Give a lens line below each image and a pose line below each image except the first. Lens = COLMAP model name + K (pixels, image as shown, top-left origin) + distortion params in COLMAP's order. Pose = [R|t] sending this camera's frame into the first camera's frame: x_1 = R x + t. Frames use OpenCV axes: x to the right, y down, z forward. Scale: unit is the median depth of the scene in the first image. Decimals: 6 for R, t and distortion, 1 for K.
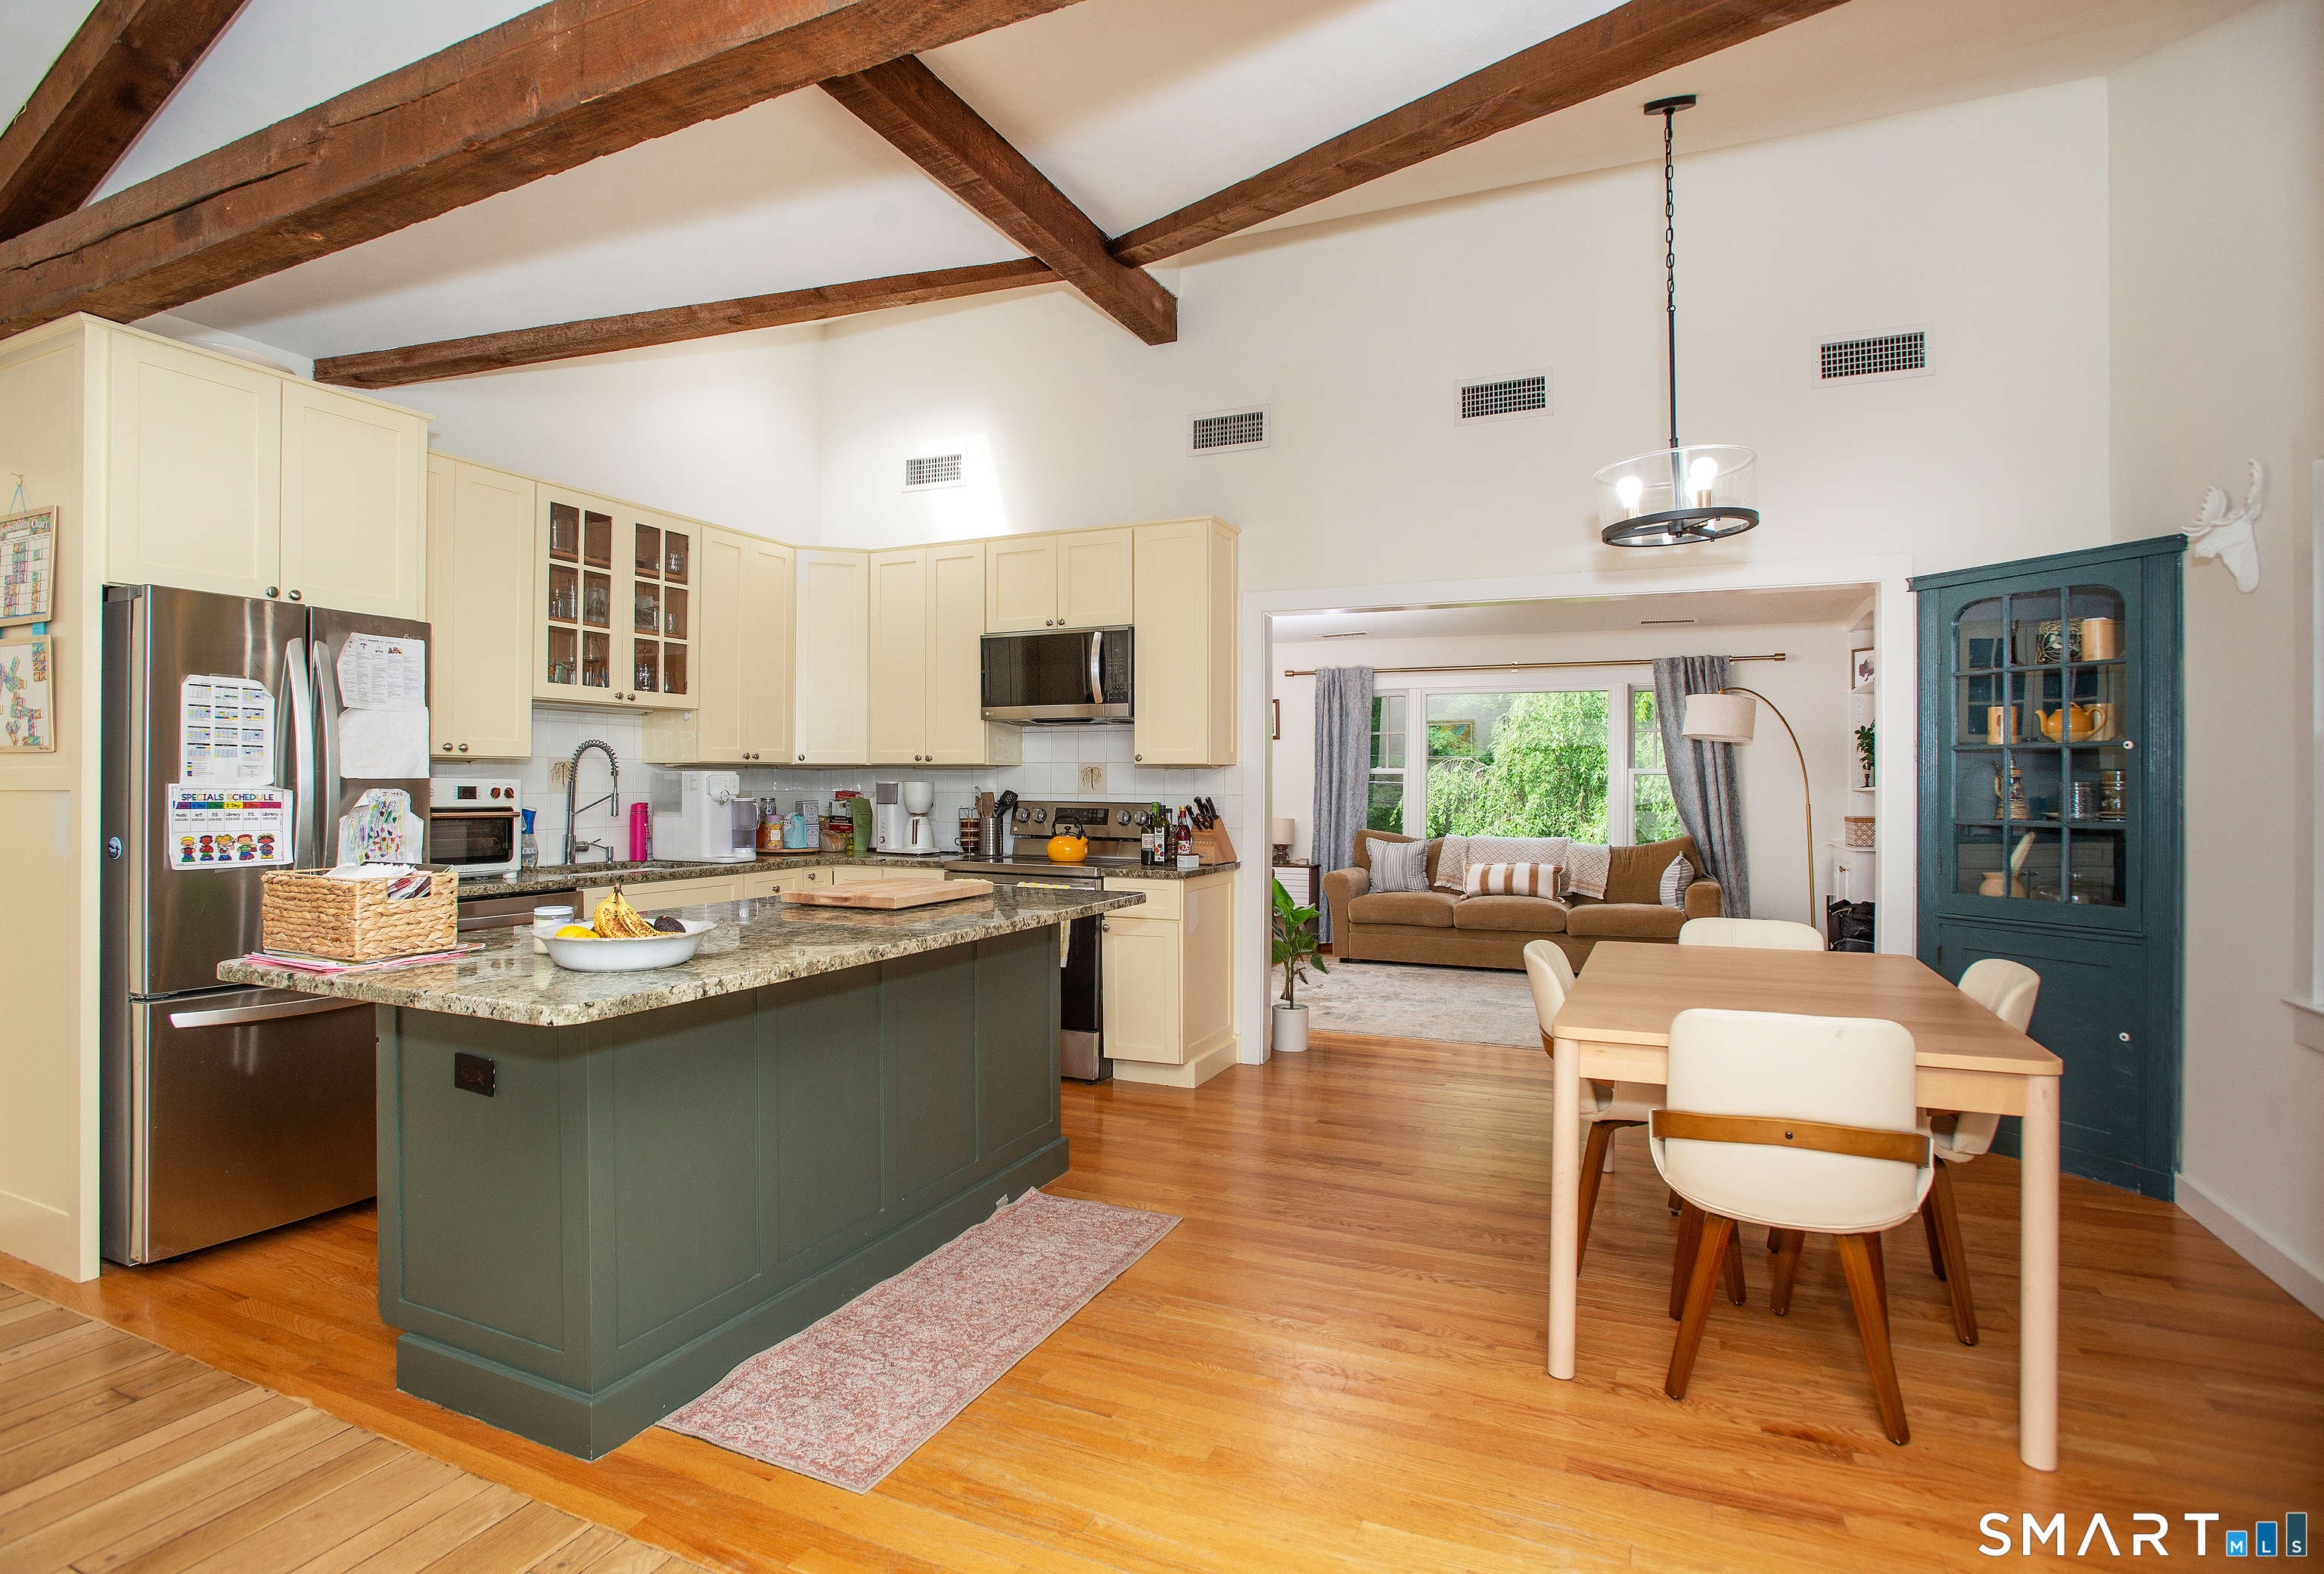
lens RADIAL K [[1183.4, 0, 1090.9], [0, 1183.4, 786.4], [0, 0, 1]] dist [-0.001480, -0.000217]
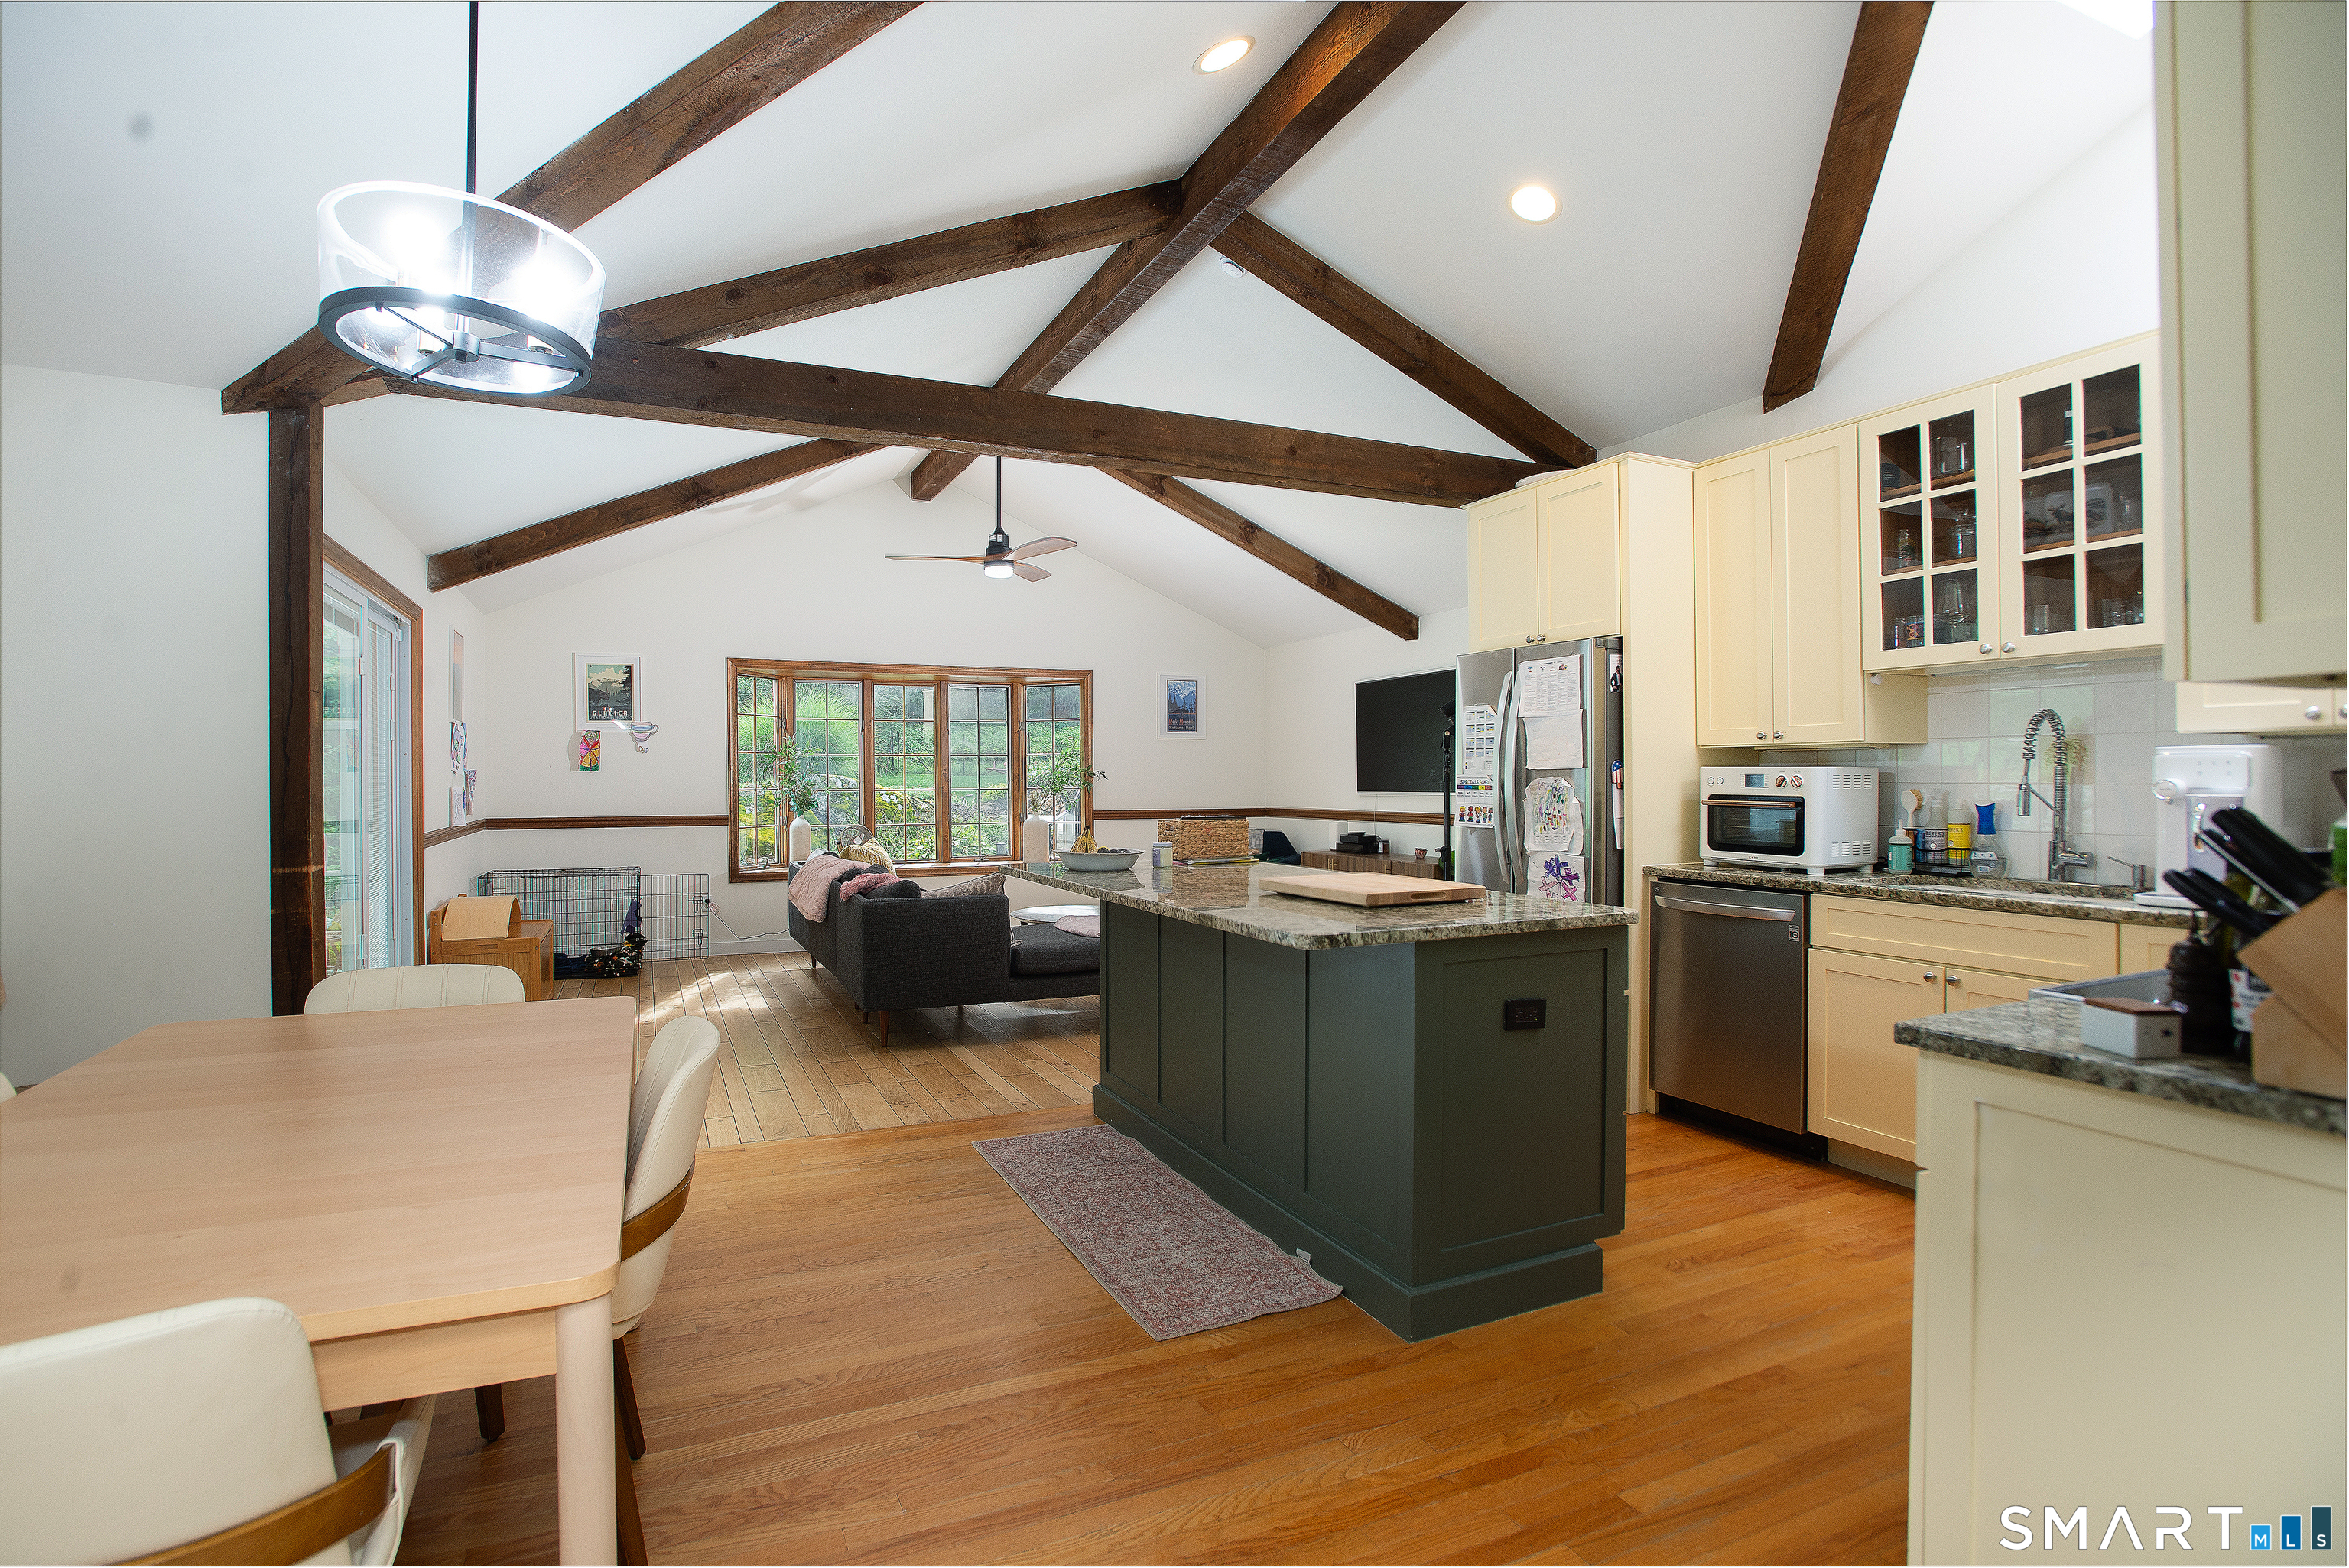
lens RADIAL K [[1137.6, 0, 1156.2], [0, 1137.6, 781.6], [0, 0, 1]] dist [-0.070980, 0.024728]
pose [[-0.626026, -0.000908, -0.779802, 0.525586], [-0.002814, 0.999995, 0.001094, 0.005839], [0.779797, 0.002879, -0.626025, 1.196005]]
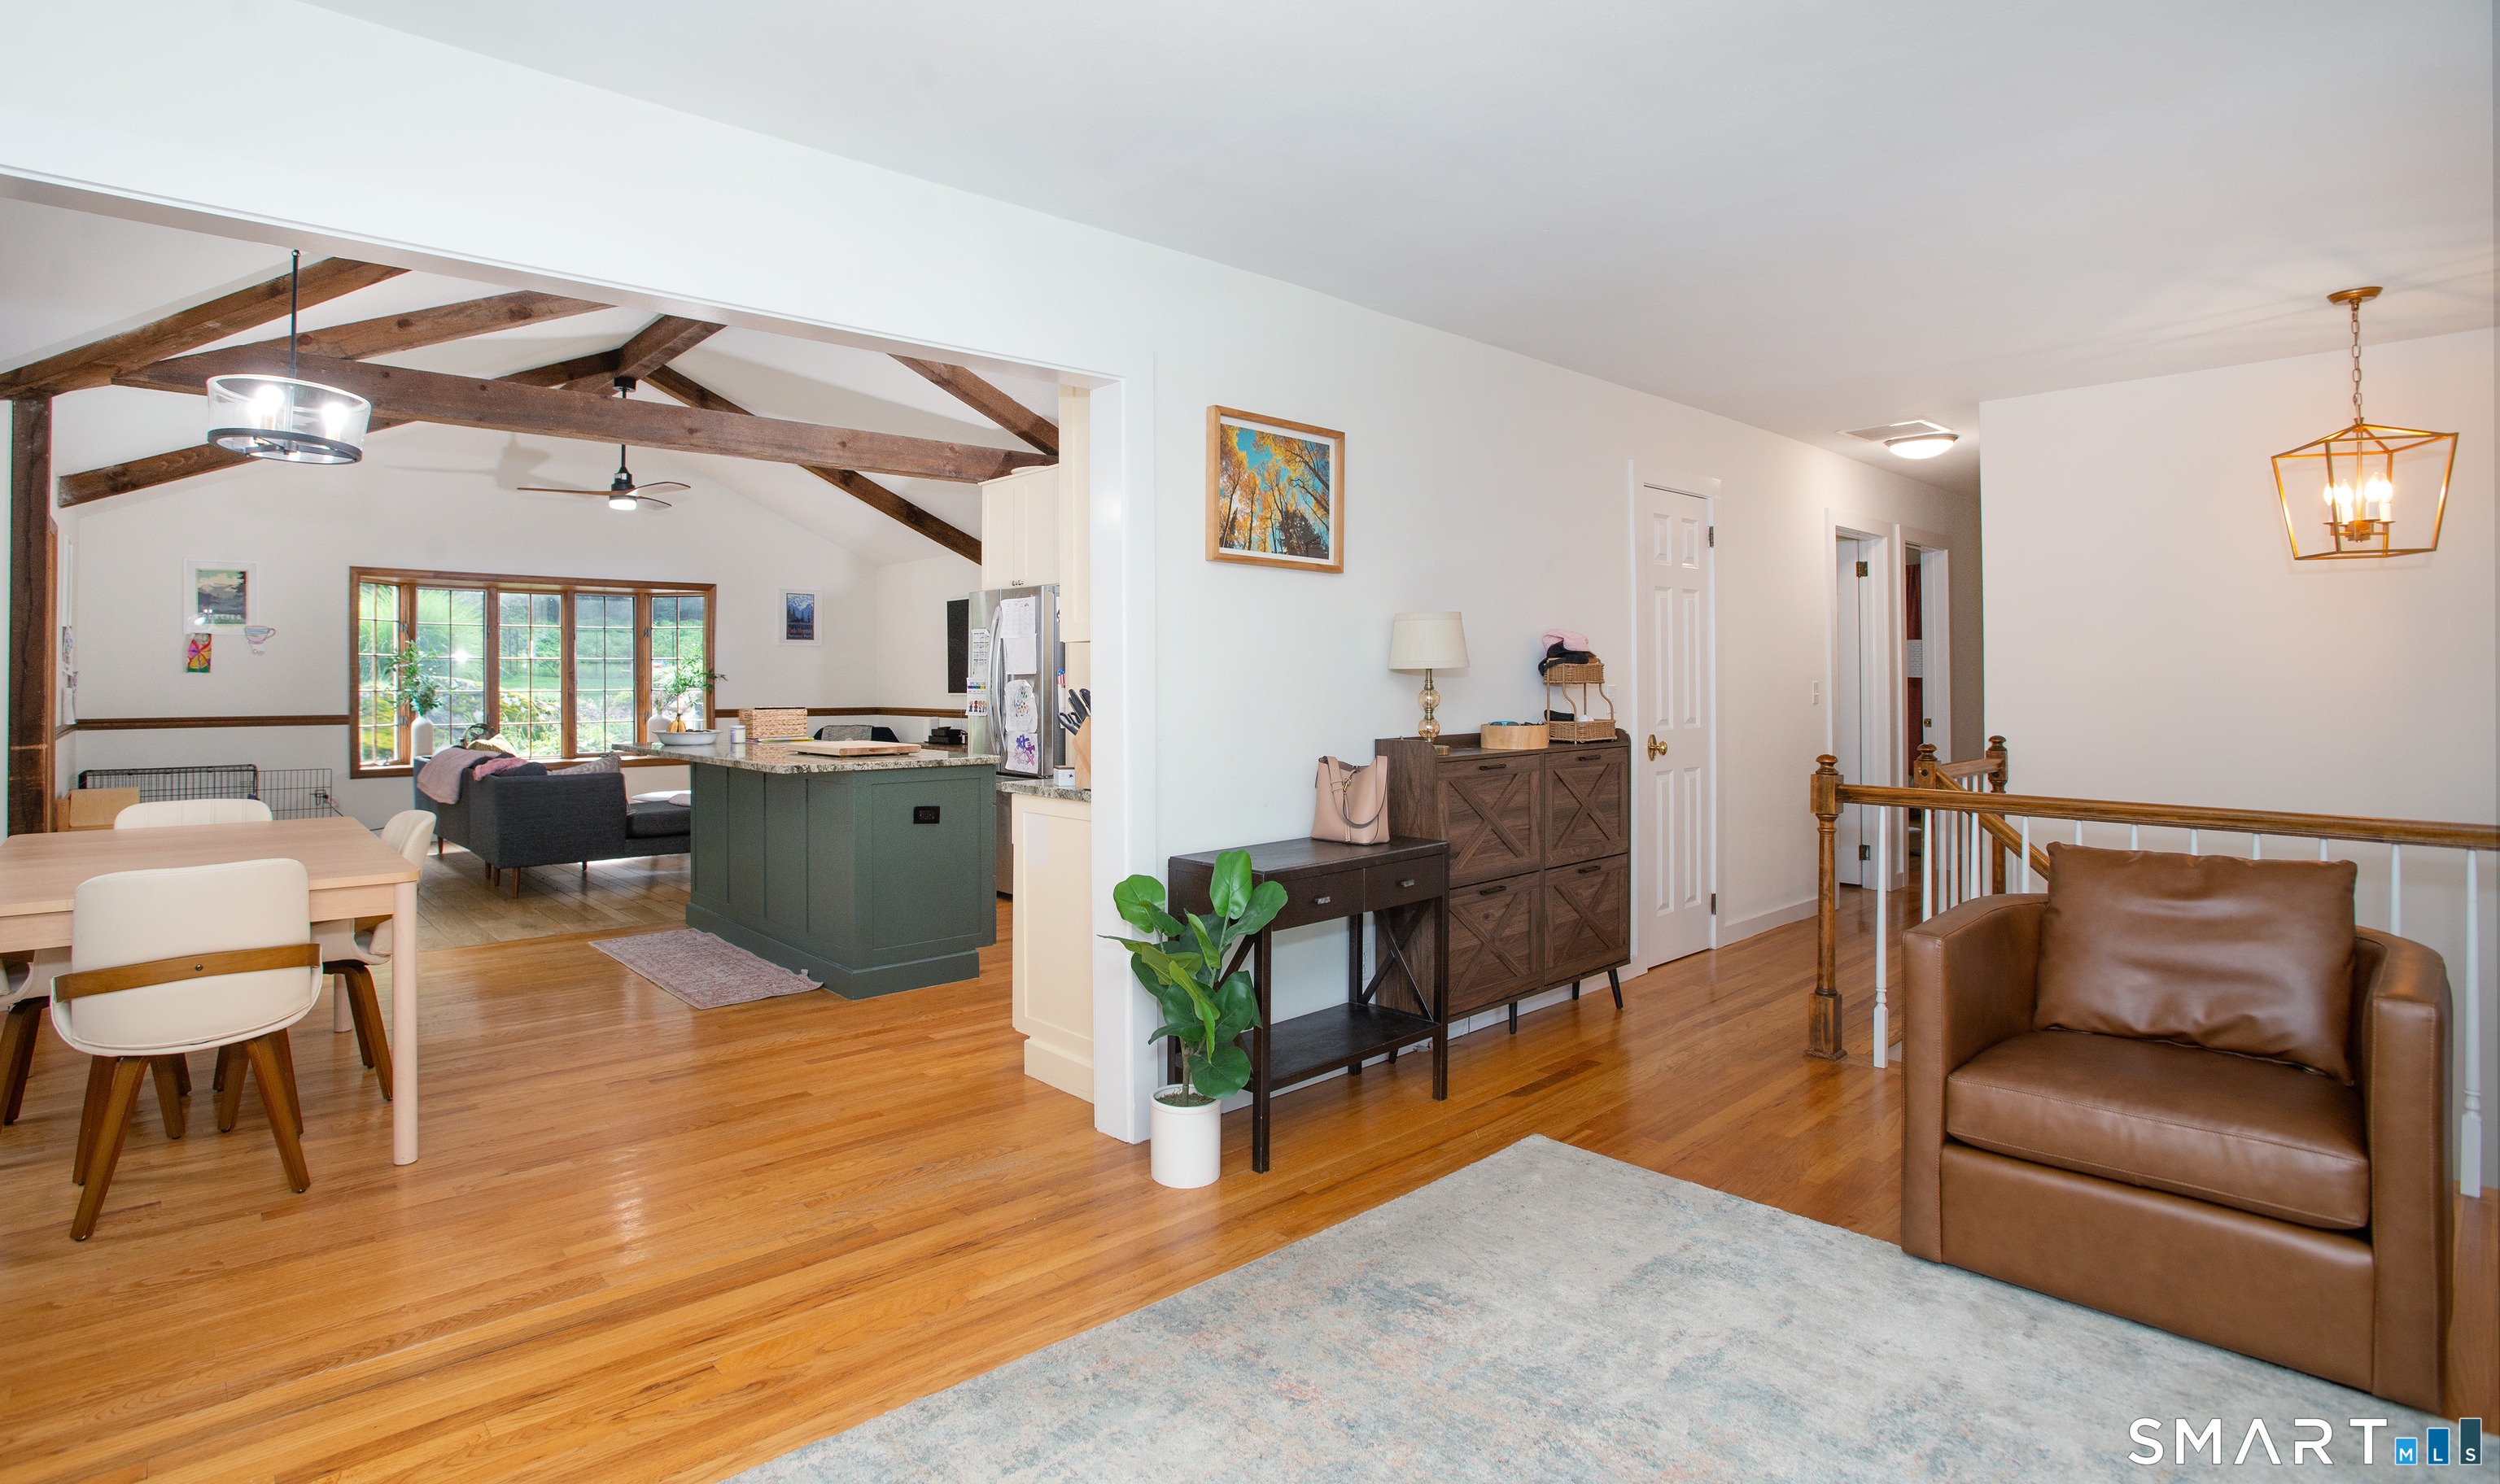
lens RADIAL K [[1232.2, 0, 1139.6], [0, 1232.2, 652.1], [0, 0, 1]] dist [0.000266, 0.000403]
pose [[-0.416661, -0.026132, -0.908686, 0.916143], [-0.003862, 0.999629, -0.026976, 0.008618], [0.909054, -0.007731, -0.416607, 1.654982]]
